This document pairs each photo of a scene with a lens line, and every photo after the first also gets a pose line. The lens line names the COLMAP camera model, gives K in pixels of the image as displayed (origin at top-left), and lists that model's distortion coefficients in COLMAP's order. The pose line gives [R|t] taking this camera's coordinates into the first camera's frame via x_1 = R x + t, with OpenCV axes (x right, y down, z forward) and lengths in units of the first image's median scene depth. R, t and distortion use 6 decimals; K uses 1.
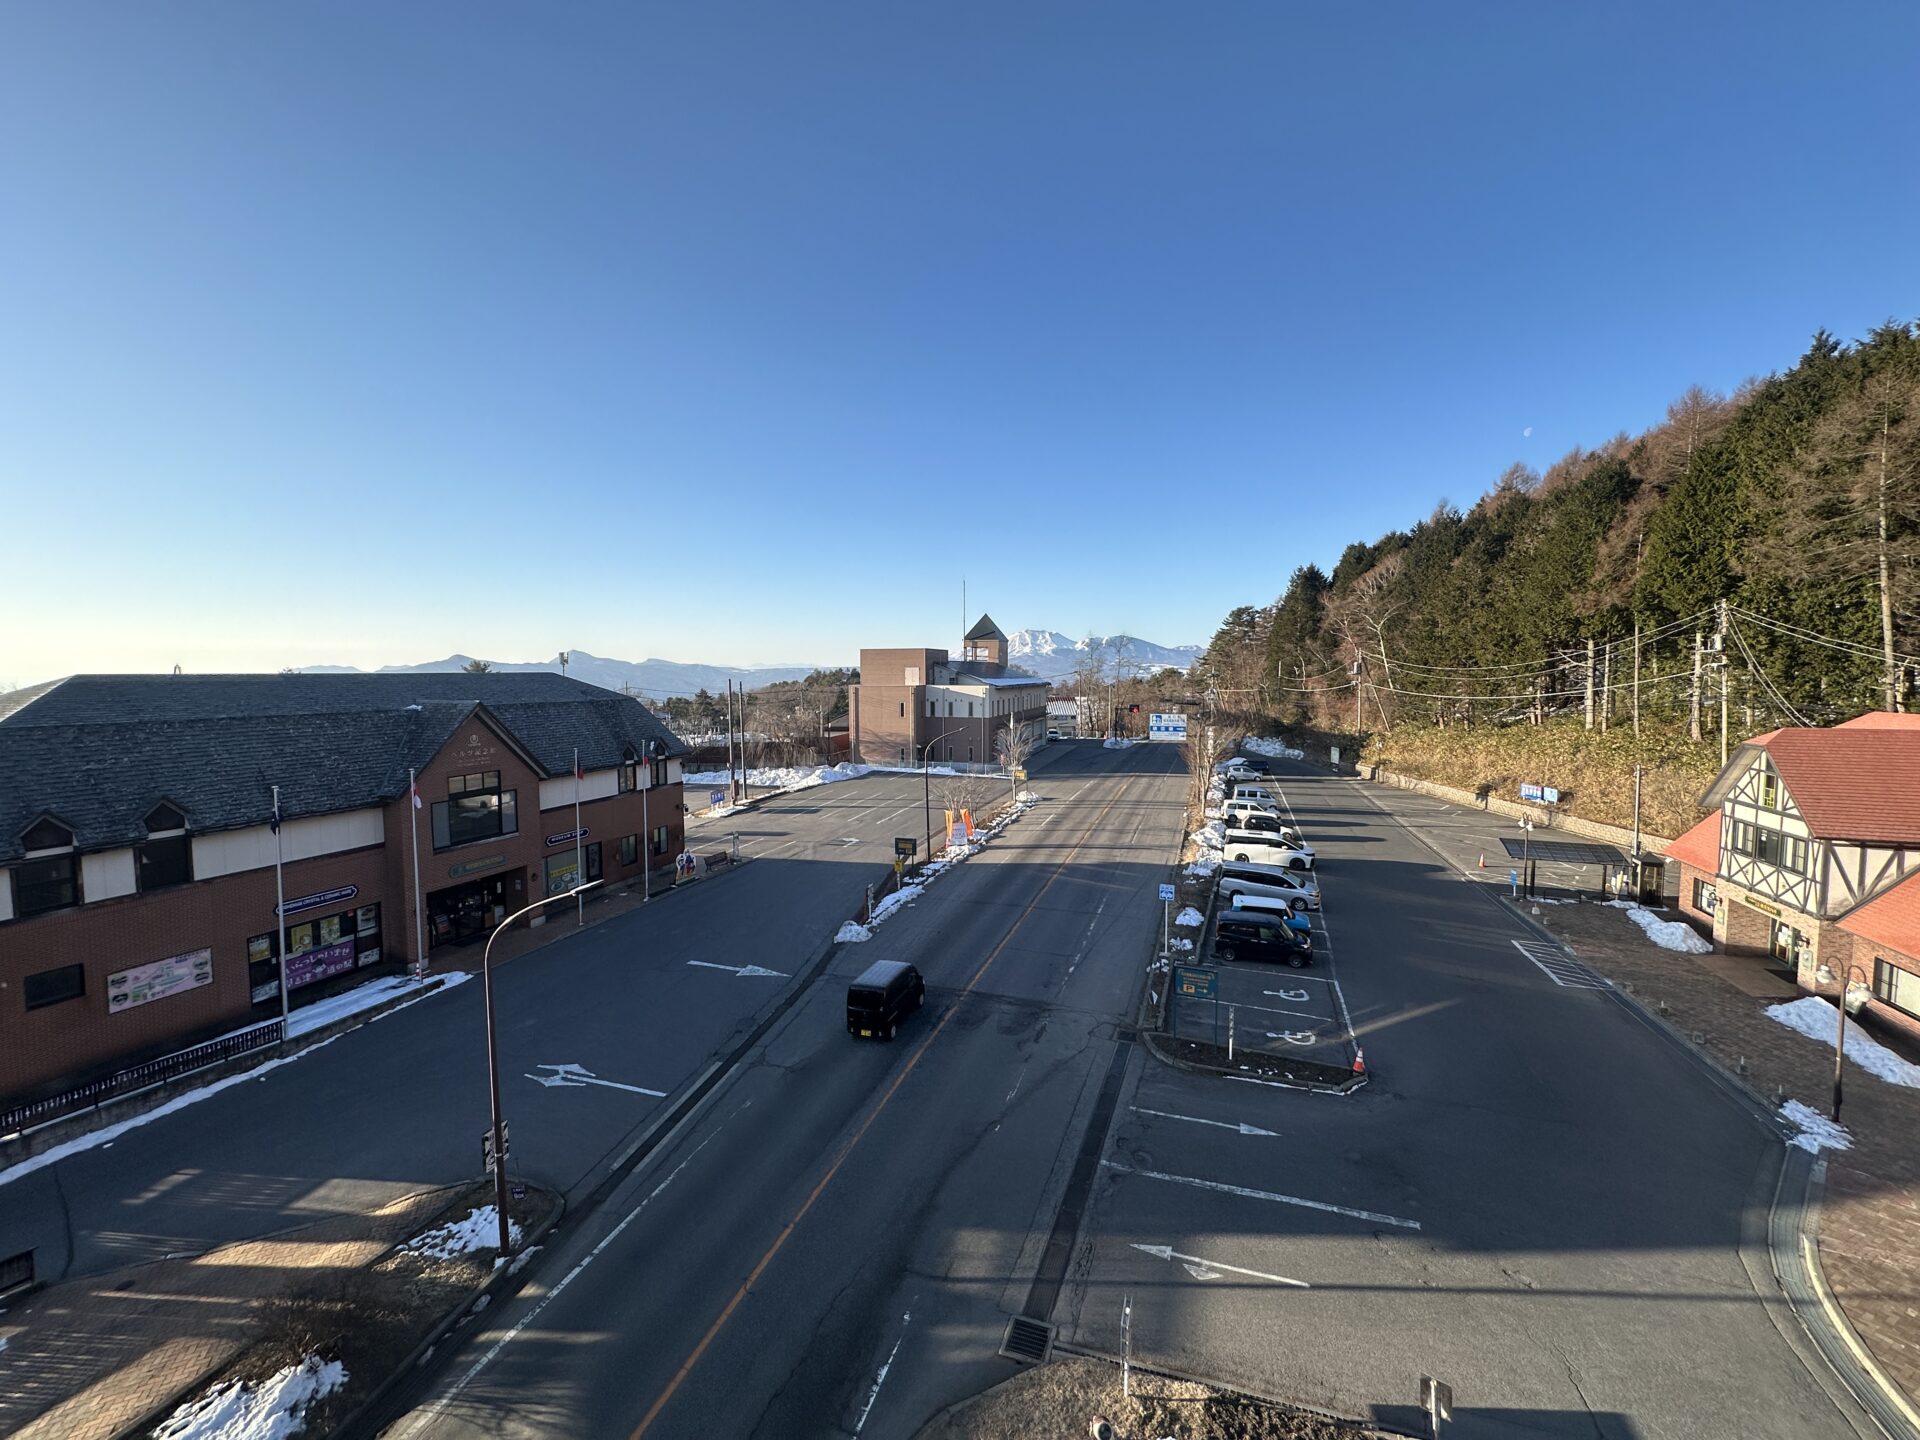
lens RADIAL K [[758.8, 0, 960.0], [0, 758.8, 720.0], [0, 0, 1]] dist [0.001681, -0.000002]
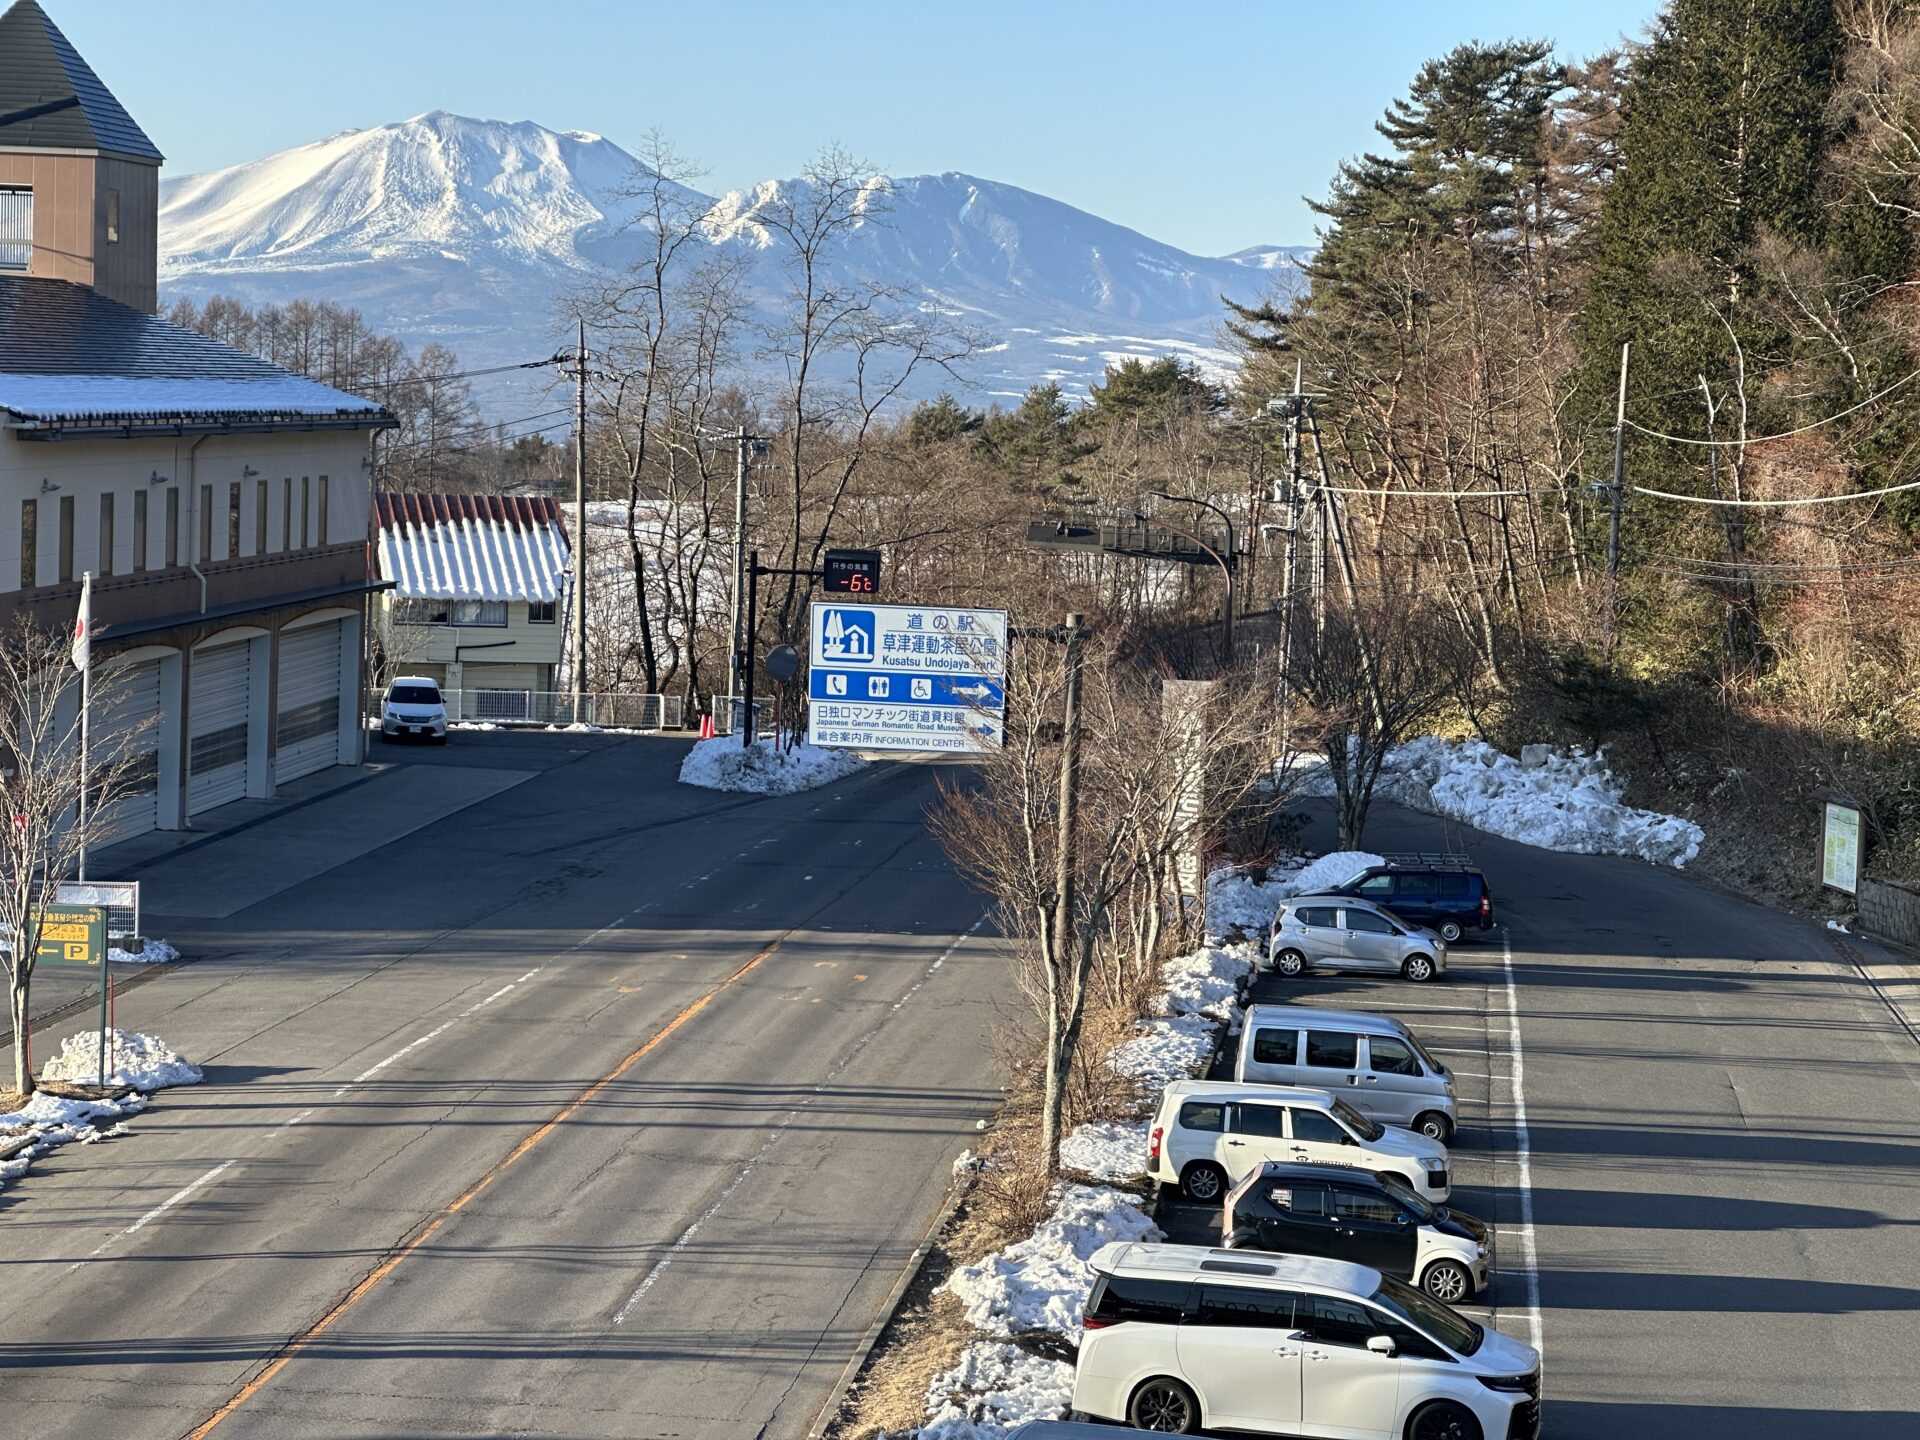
lens RADIAL K [[4211.5, 0, 960.0], [0, 4211.5, 720.0], [0, 0, 1]] dist [0.259313, 0.123349]
pose [[0.976808, 0.021420, 0.213043, 0.076314], [-0.026207, 0.999463, 0.019668, -0.001157], [-0.212507, -0.024795, 0.976845, 0.010503]]
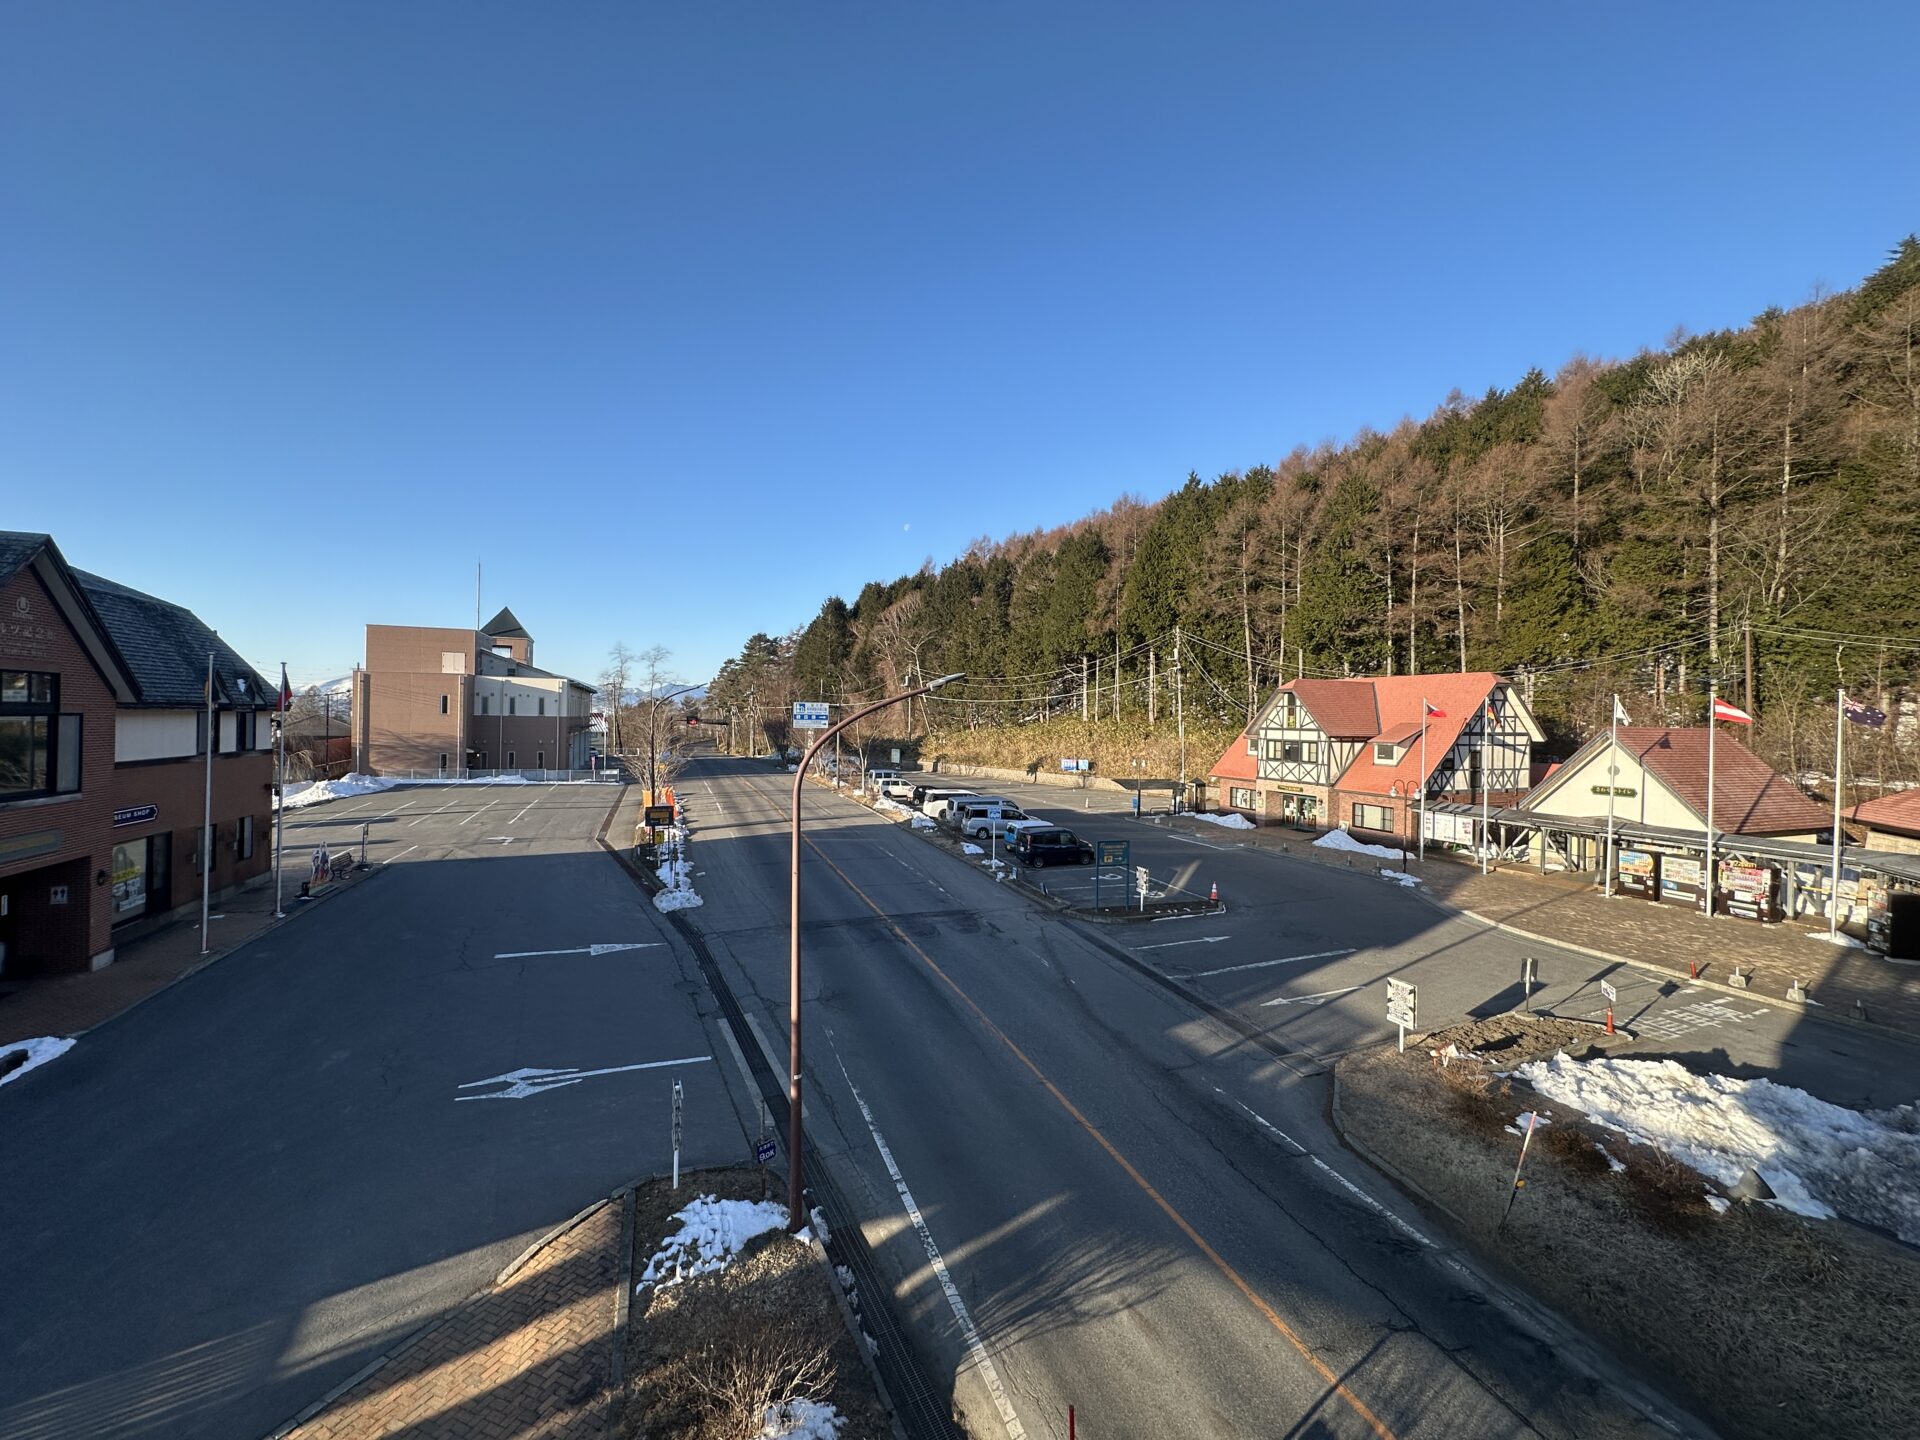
lens RADIAL K [[759.6, 0, 960.0], [0, 759.6, 720.0], [0, 0, 1]] dist [0.007110, 0.000031]
pose [[0.766448, 0.013814, 0.642157, -0.245715], [0.022195, 0.998602, -0.047972, 0.073718], [-0.641922, 0.051020, 0.765070, 0.091765]]
